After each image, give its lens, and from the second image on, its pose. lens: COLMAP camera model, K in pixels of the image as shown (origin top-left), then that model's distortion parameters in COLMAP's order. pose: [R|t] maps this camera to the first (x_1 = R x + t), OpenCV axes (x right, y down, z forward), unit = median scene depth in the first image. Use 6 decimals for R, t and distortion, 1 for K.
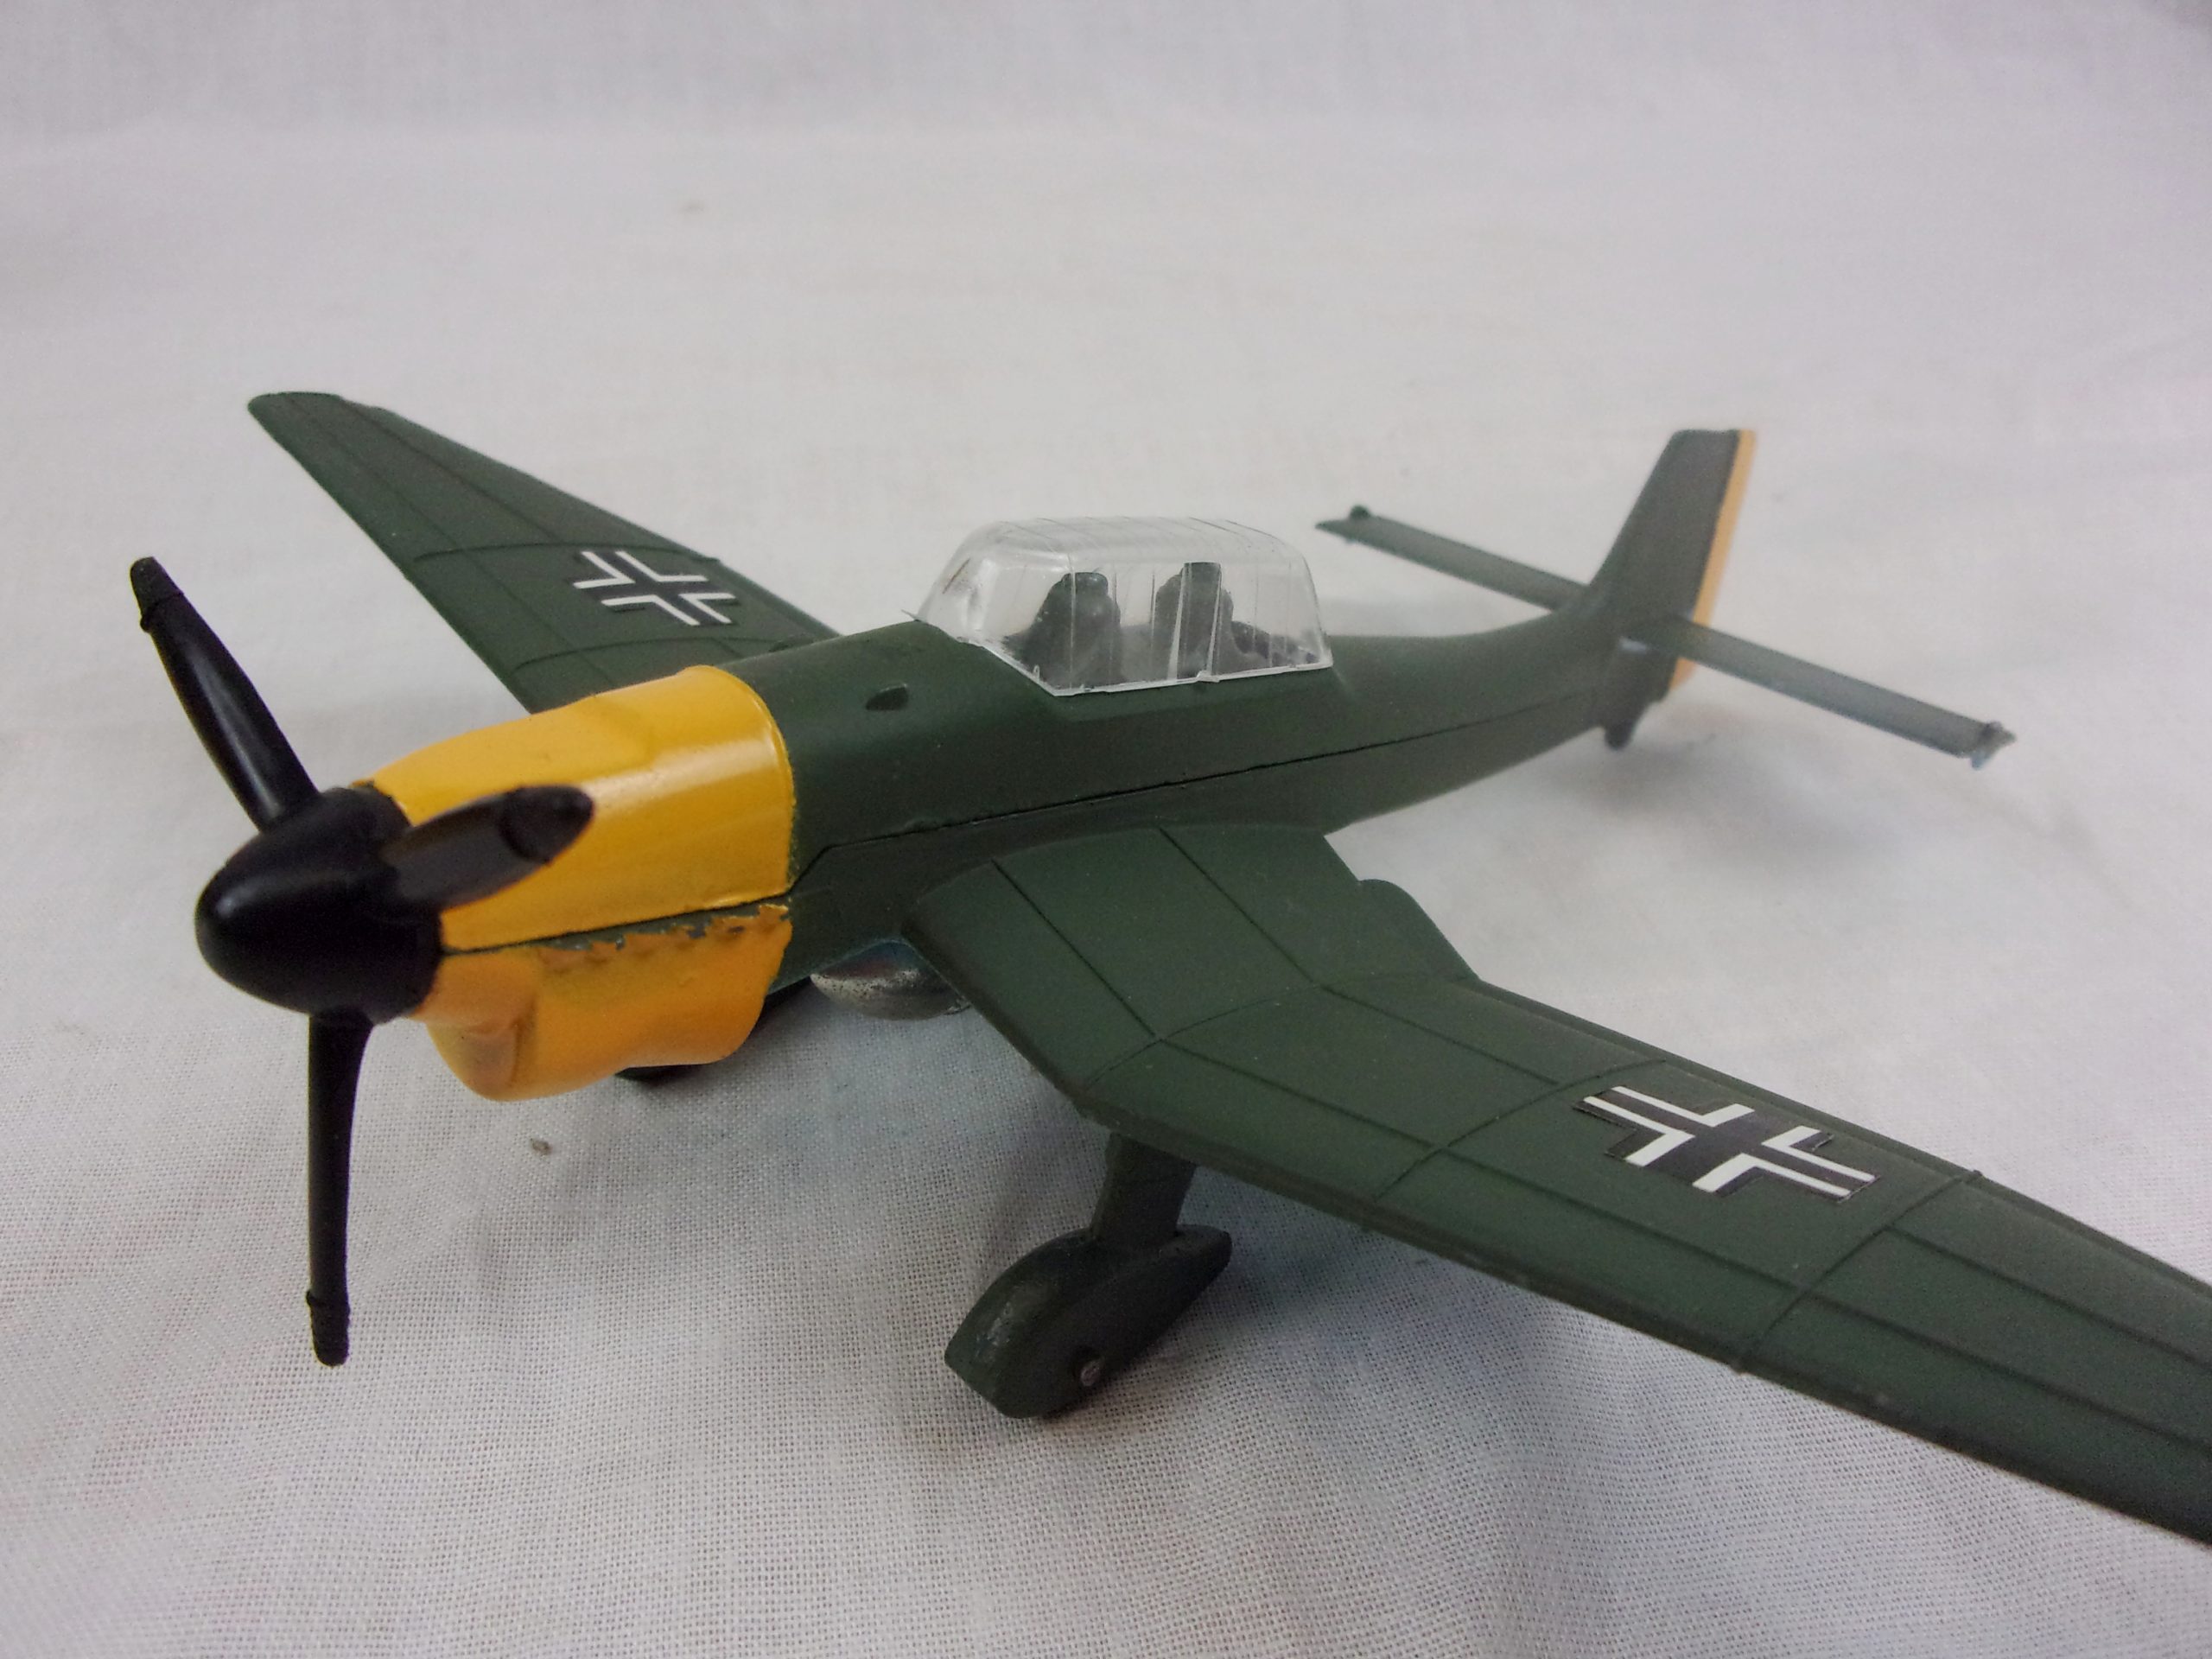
lens RADIAL K [[1758.1, 0, 1100.4], [0, 1758.1, 811.8], [0, 0, 1]] dist [0.000554, 0.011843]
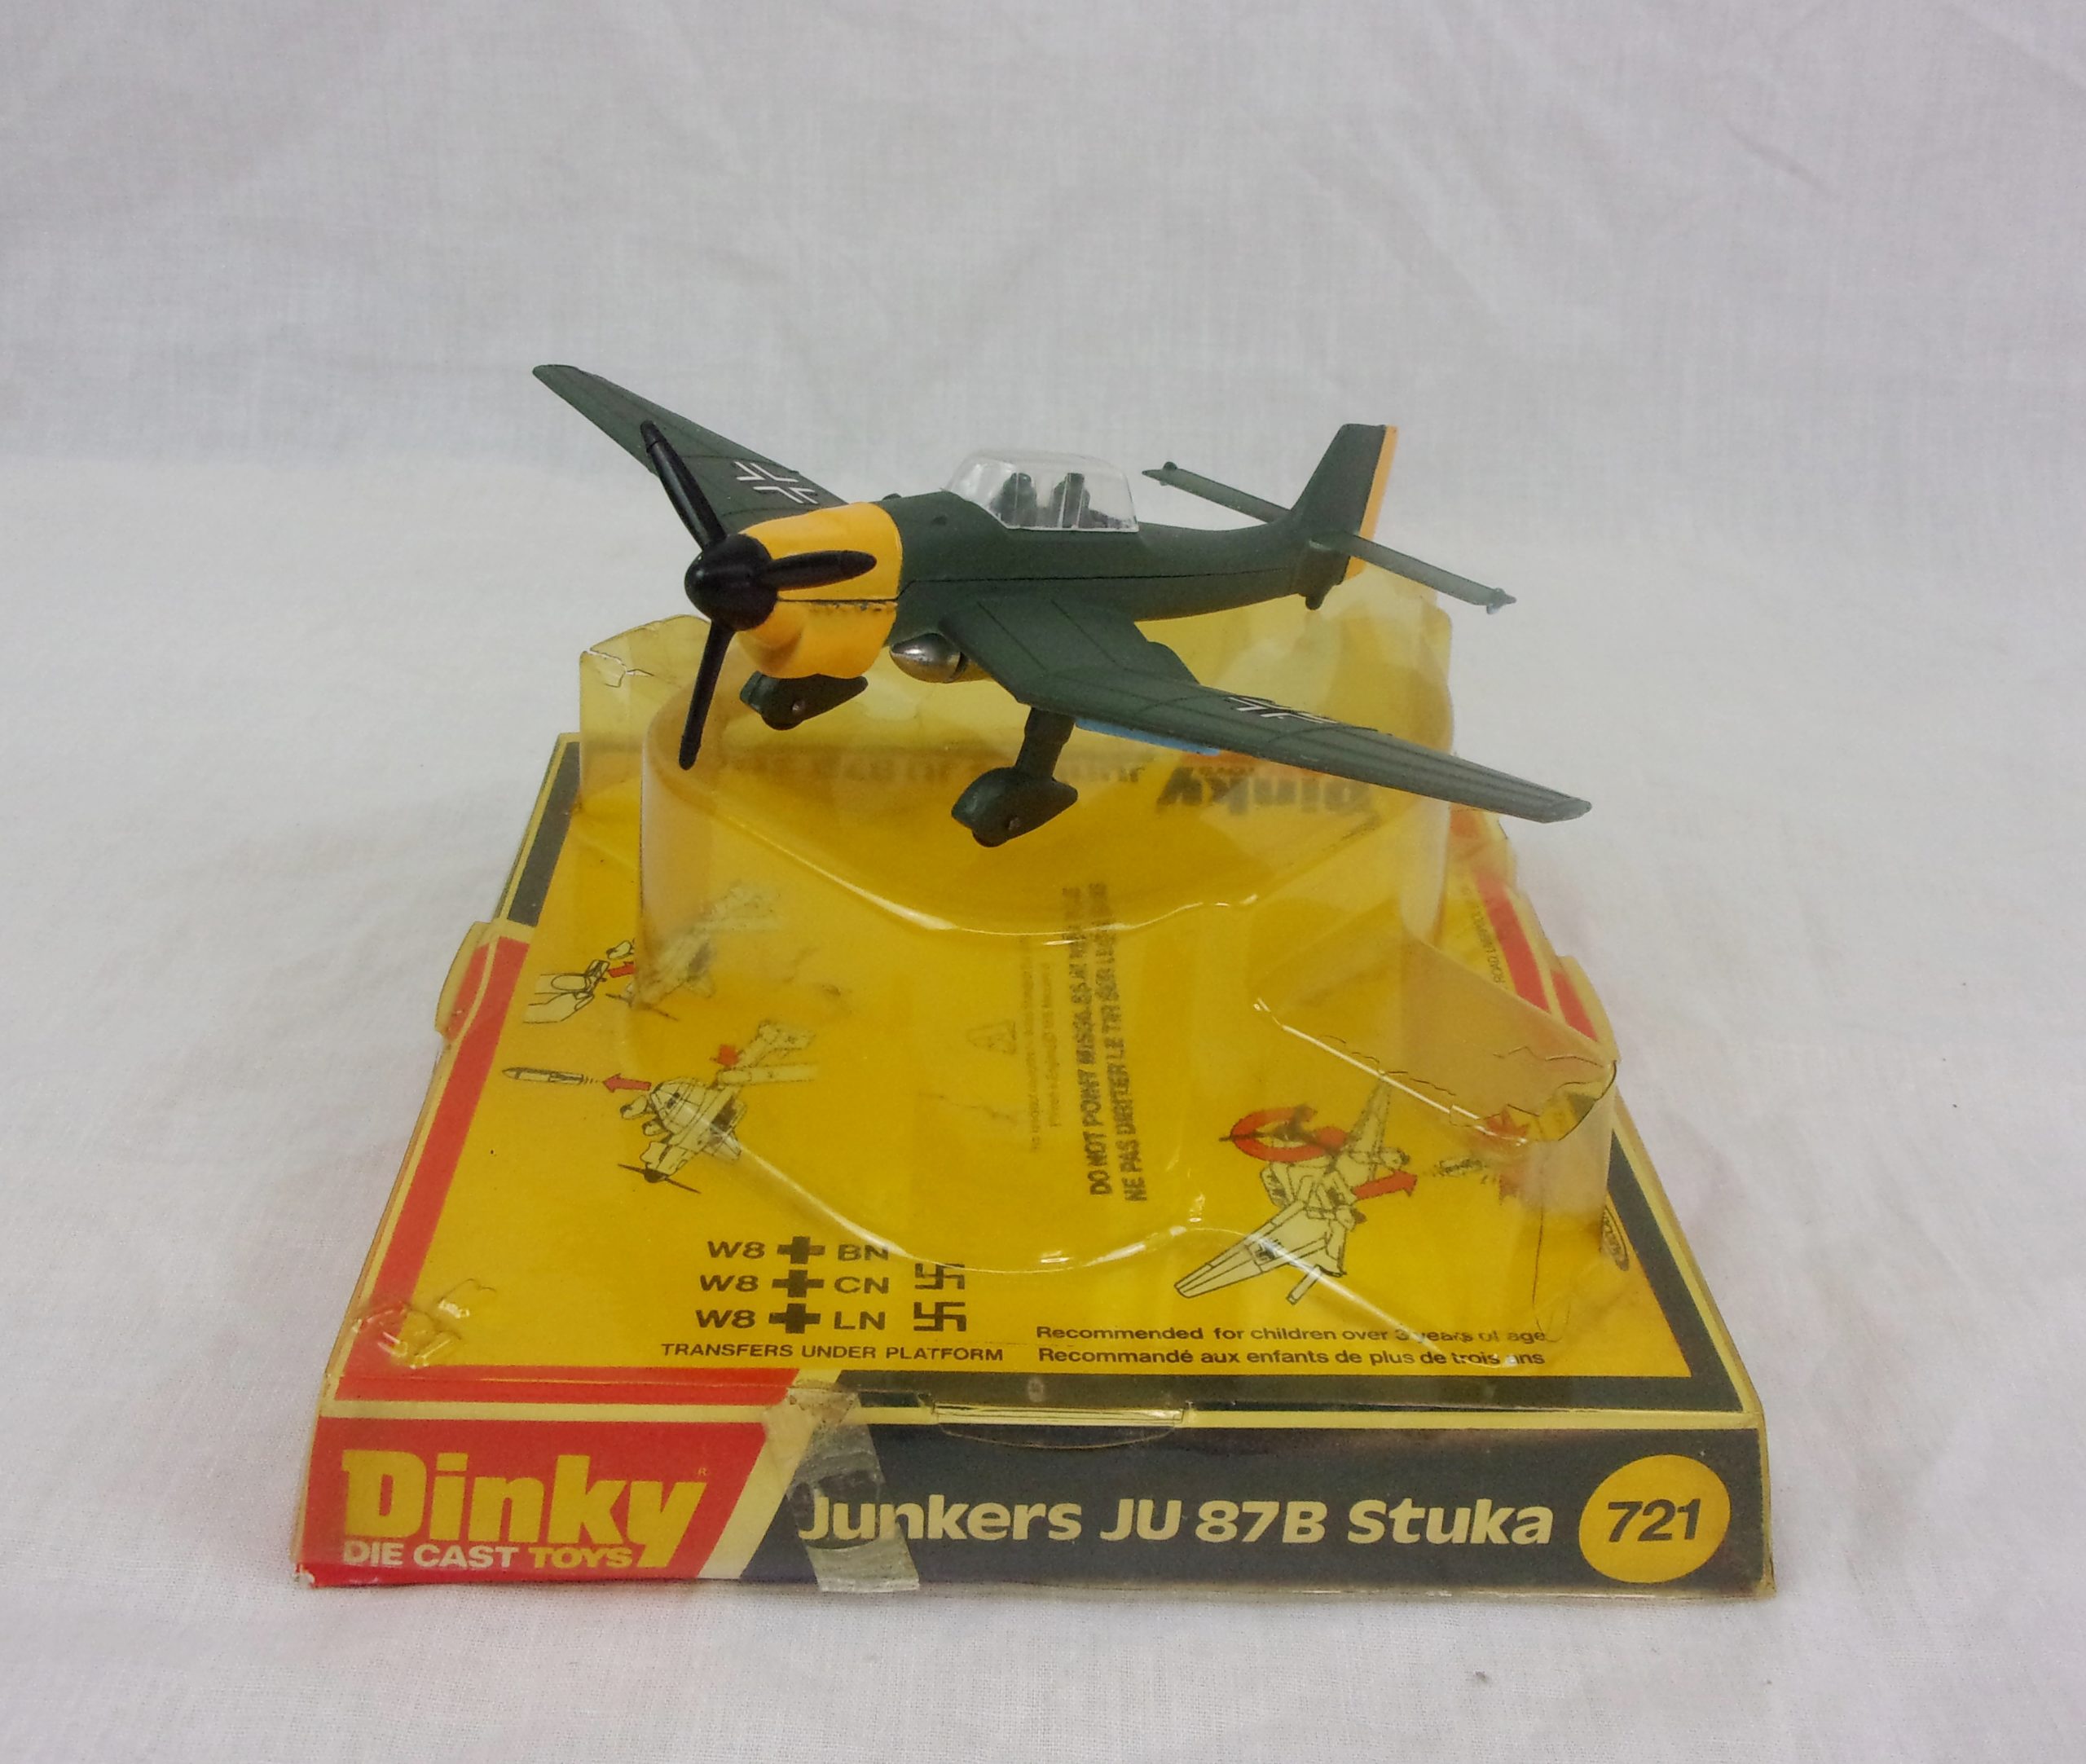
lens RADIAL K [[2237.4, 0, 1042.9], [0, 2237.4, 875.1], [0, 0, 1]] dist [0.026793, 0.000000]
pose [[0.997871, 0.035467, 0.054731, -0.109415], [-0.034919, 0.999330, -0.010936, 0.364018], [-0.055082, 0.009002, 0.998441, -1.646225]]
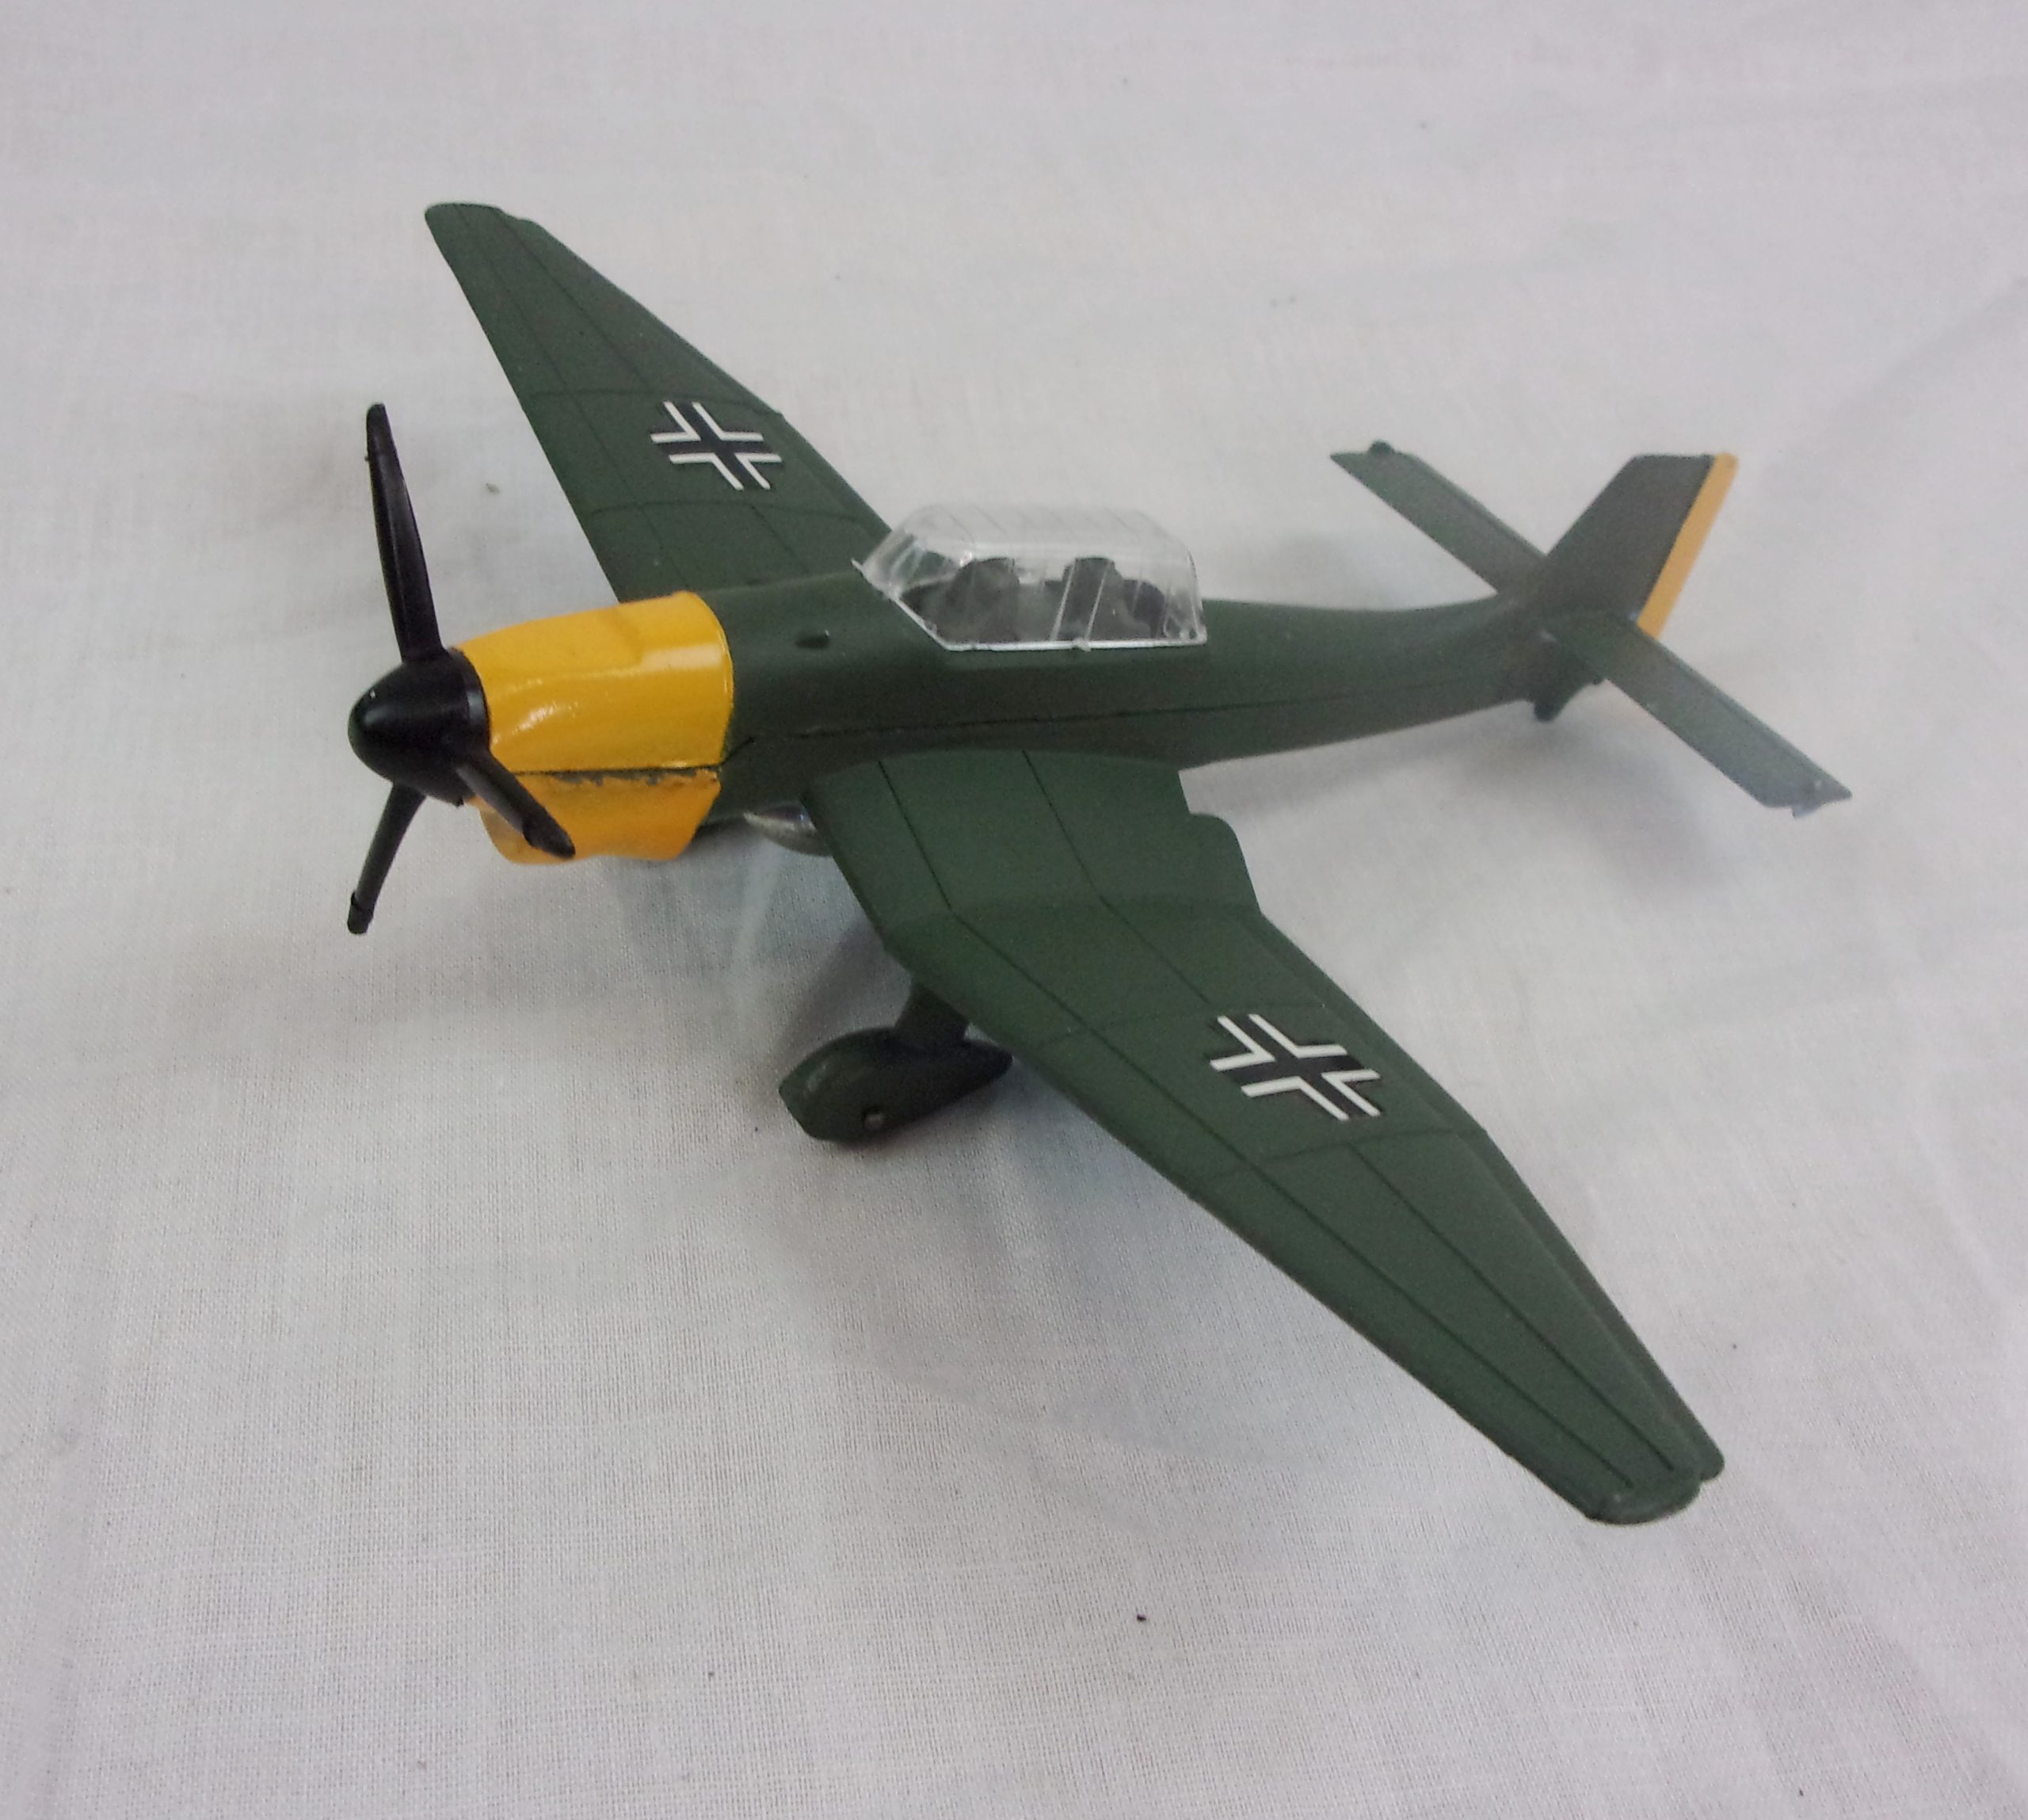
lens RADIAL K [[2369.2, 0, 1005.7], [0, 2369.2, 905.6], [0, 0, 1]] dist [0.014151, 0.000000]
pose [[0.965029, 0.216758, -0.147427, 0.305811], [-0.184361, 0.960998, 0.206141, -0.241350], [0.186359, -0.171753, 0.967353, -0.736000]]
